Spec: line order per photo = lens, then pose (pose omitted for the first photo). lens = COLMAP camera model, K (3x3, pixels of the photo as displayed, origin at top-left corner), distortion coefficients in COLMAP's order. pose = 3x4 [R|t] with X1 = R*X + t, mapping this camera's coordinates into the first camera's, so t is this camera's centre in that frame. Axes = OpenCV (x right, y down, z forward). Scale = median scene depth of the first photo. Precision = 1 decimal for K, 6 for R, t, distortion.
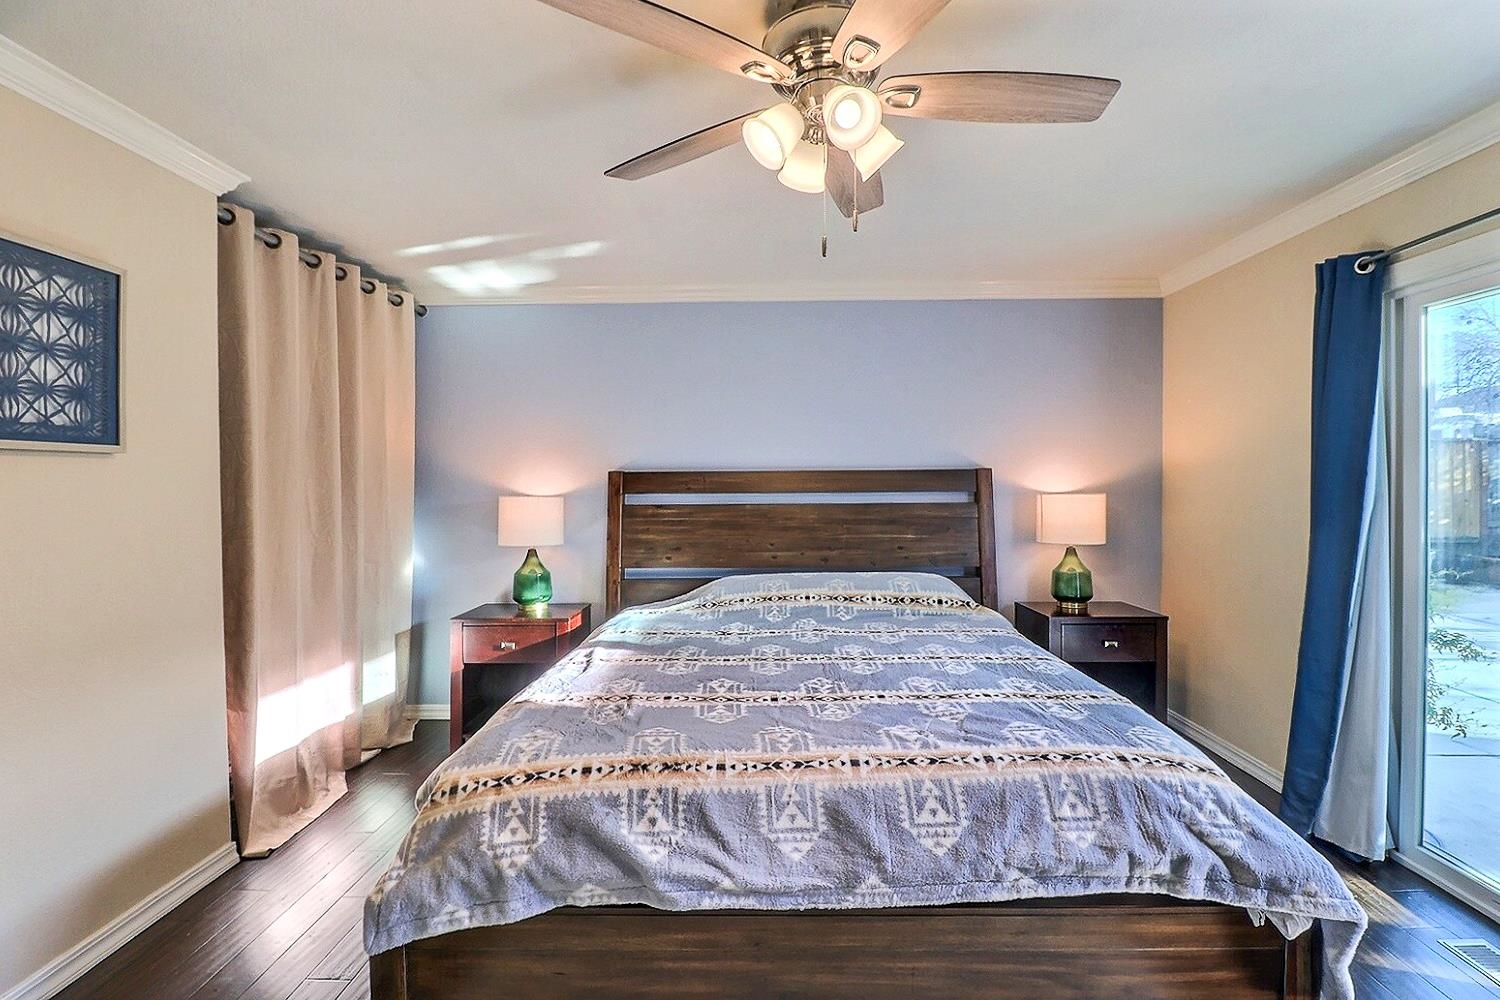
lens RADIAL K [[704.8, 0, 753.6], [0, 704.8, 492.3], [0, 0, 1]] dist [-0.001817, -0.016328]
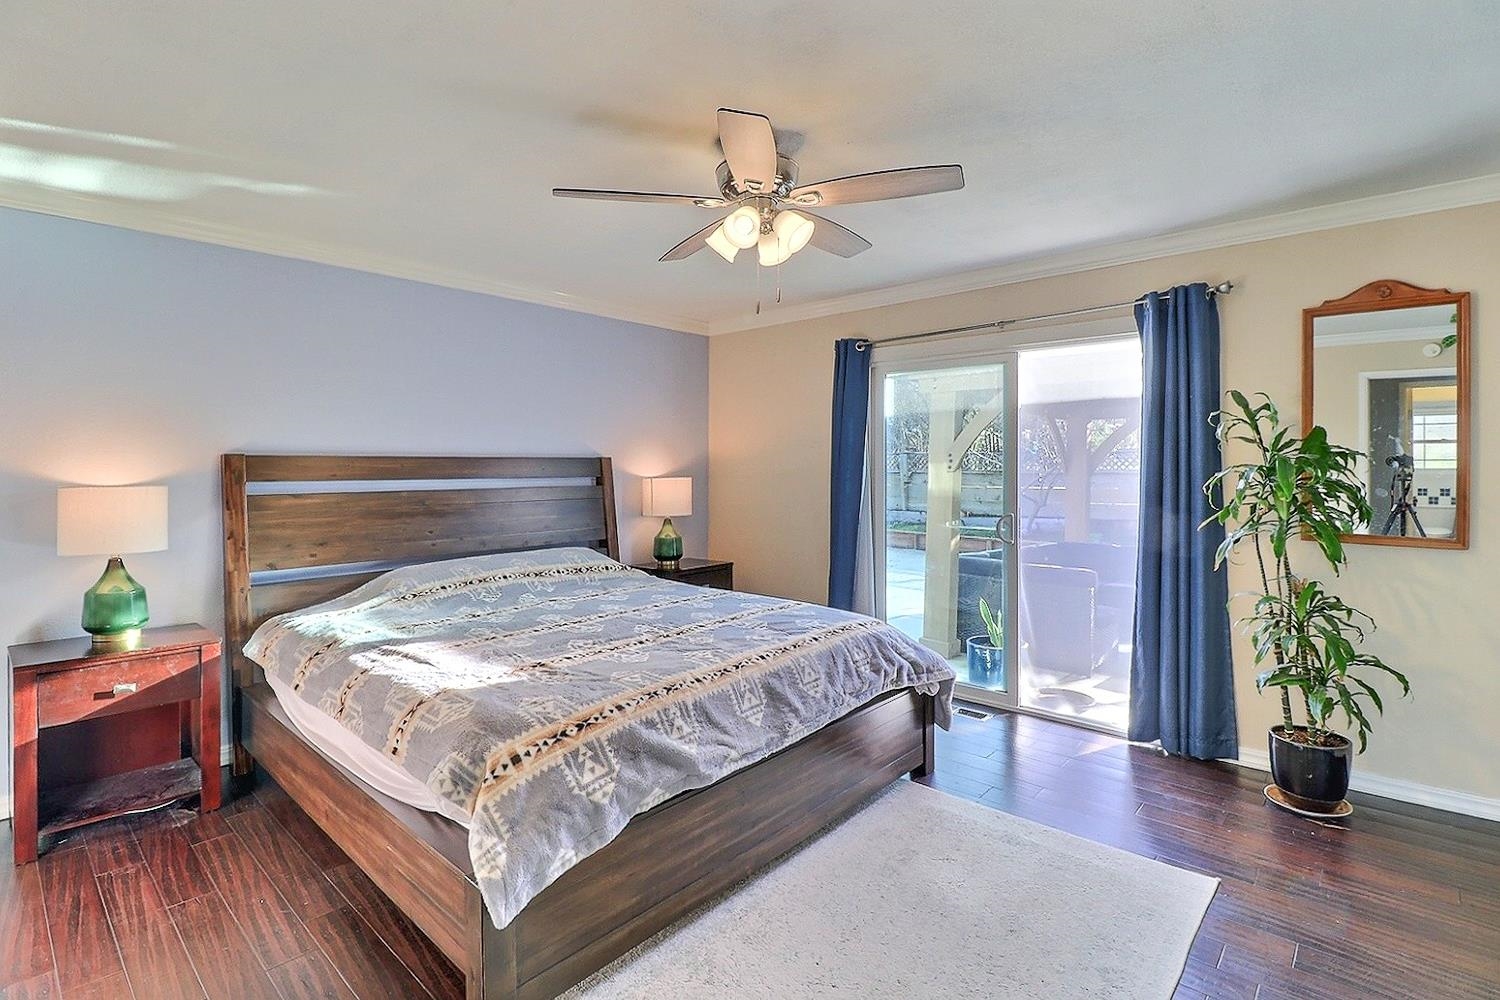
lens RADIAL K [[714.6, 0, 754.4], [0, 714.6, 468.8], [0, 0, 1]] dist [-0.010085, -0.000227]
pose [[0.653145, 0.002186, 0.757230, -0.731203], [0.009658, 0.999890, -0.011217, 0.003622], [-0.757172, 0.014639, 0.653052, 0.021142]]
